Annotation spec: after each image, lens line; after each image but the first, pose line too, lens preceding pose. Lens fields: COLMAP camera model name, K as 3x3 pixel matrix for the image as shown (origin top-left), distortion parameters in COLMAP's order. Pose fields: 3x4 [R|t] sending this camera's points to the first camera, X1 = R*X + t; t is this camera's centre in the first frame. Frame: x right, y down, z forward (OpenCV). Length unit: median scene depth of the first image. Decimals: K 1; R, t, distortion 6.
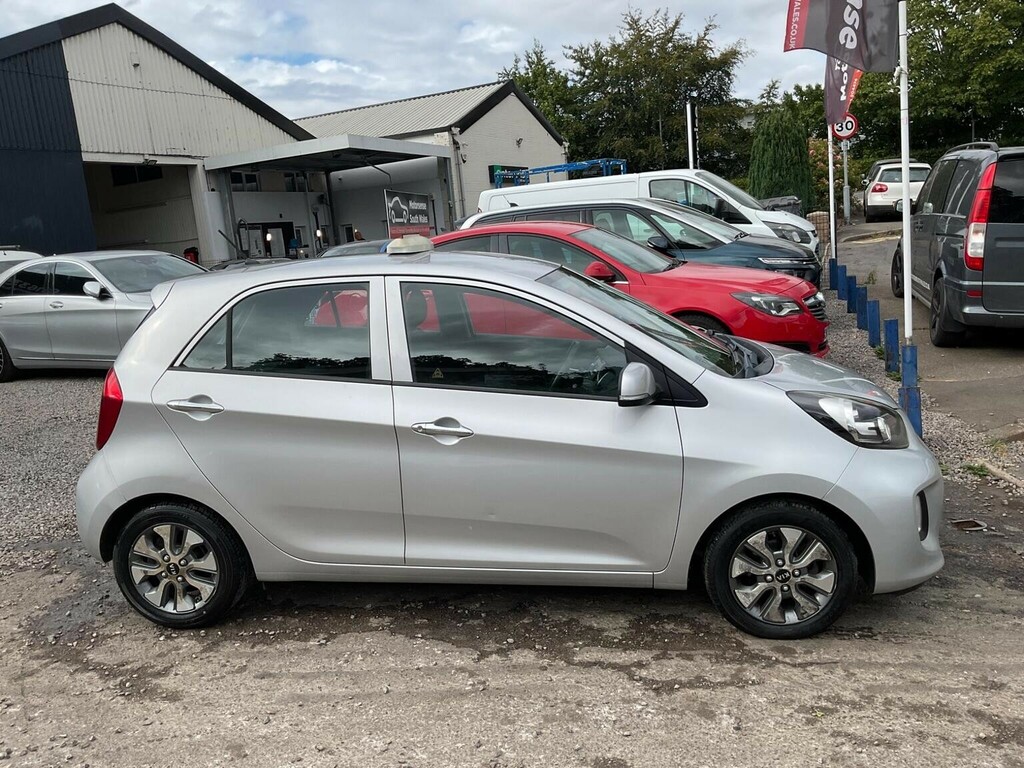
lens RADIAL K [[842.6, 0, 511.3], [0, 842.6, 398.9], [0, 0, 1]] dist [0.051591, -0.104334]
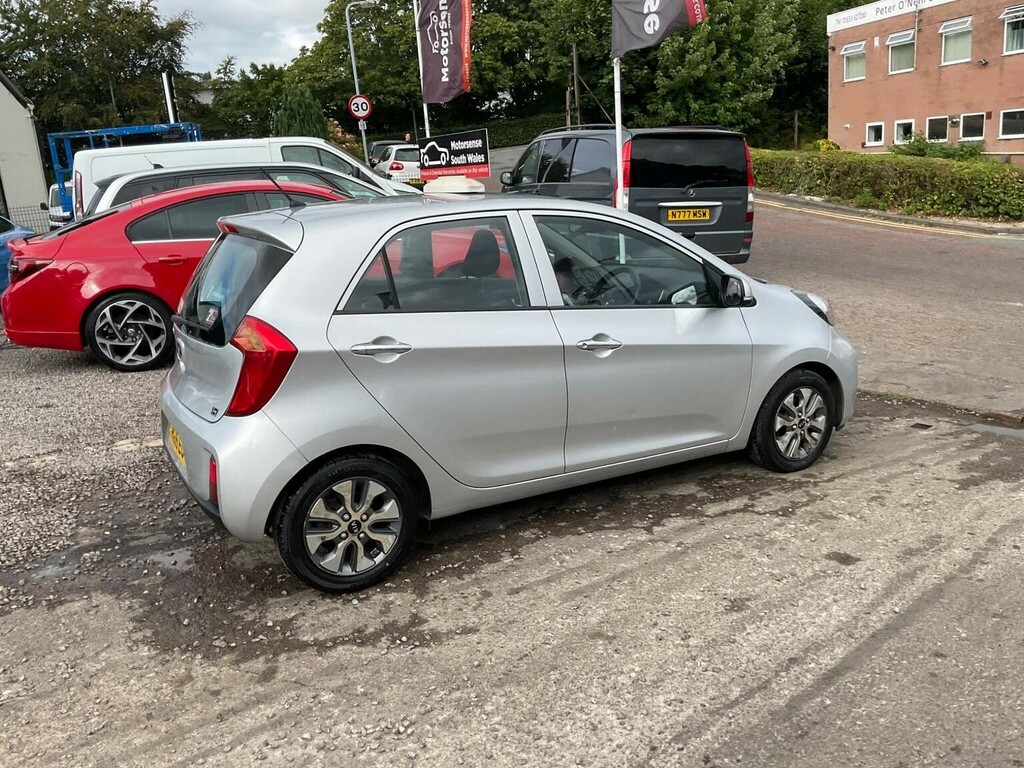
lens RADIAL K [[837.4, 0, 510.2], [0, 837.4, 401.6], [0, 0, 1]] dist [0.072534, -0.139281]
pose [[0.802702, -0.135448, 0.580795, -0.781729], [0.120557, 0.990615, 0.064405, 0.024125], [-0.584068, 0.018321, 0.811498, 0.142027]]
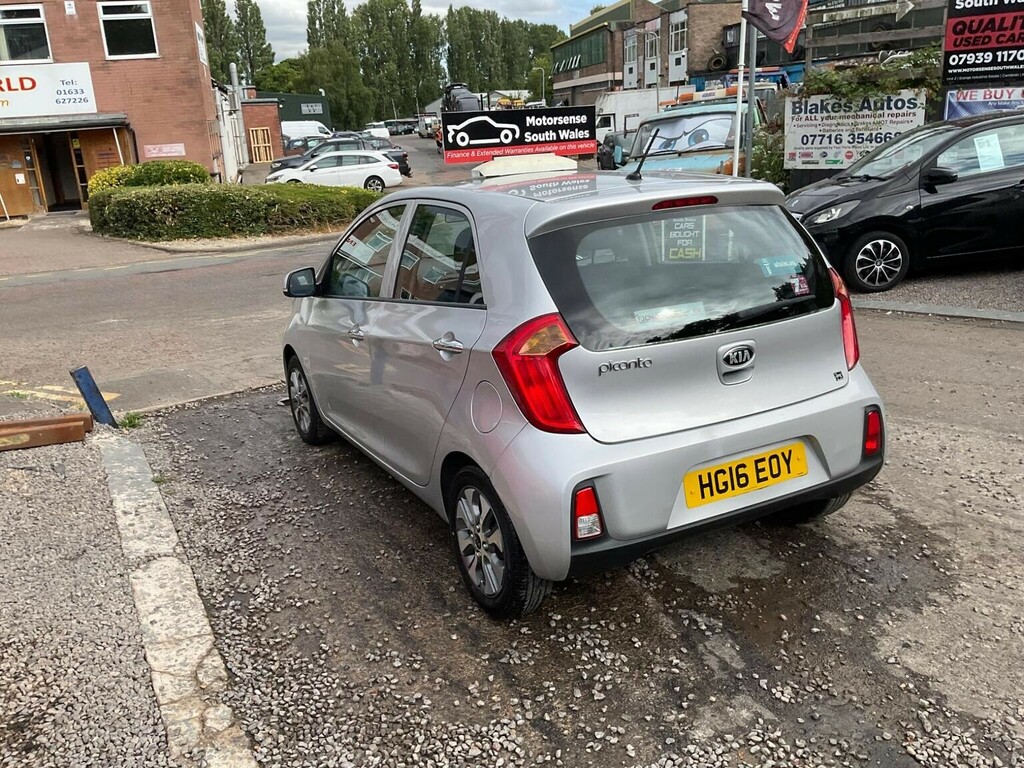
lens RADIAL K [[815.6, 0, 525.9], [0, 815.6, 430.7], [0, 0, 1]] dist [0.045343, -0.082079]
pose [[-0.571734, -0.182500, 0.799884, -1.008699], [0.258839, 0.885032, 0.386938, -0.309237], [-0.778539, 0.428267, -0.458764, 1.738010]]
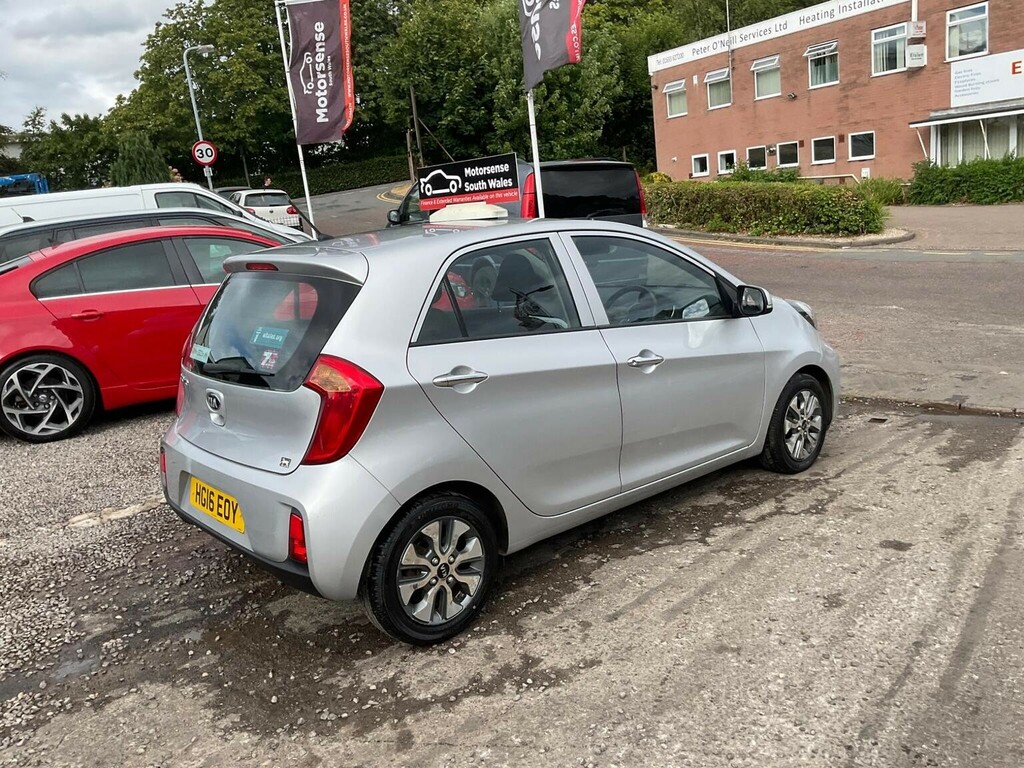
lens RADIAL K [[839.1, 0, 514.2], [0, 839.1, 402.2], [0, 0, 1]] dist [0.070514, -0.138630]
pose [[0.666415, -0.172073, 0.725453, -0.953351], [0.199089, 0.978742, 0.049265, 0.000853], [-0.718508, 0.111598, 0.686507, 0.327819]]
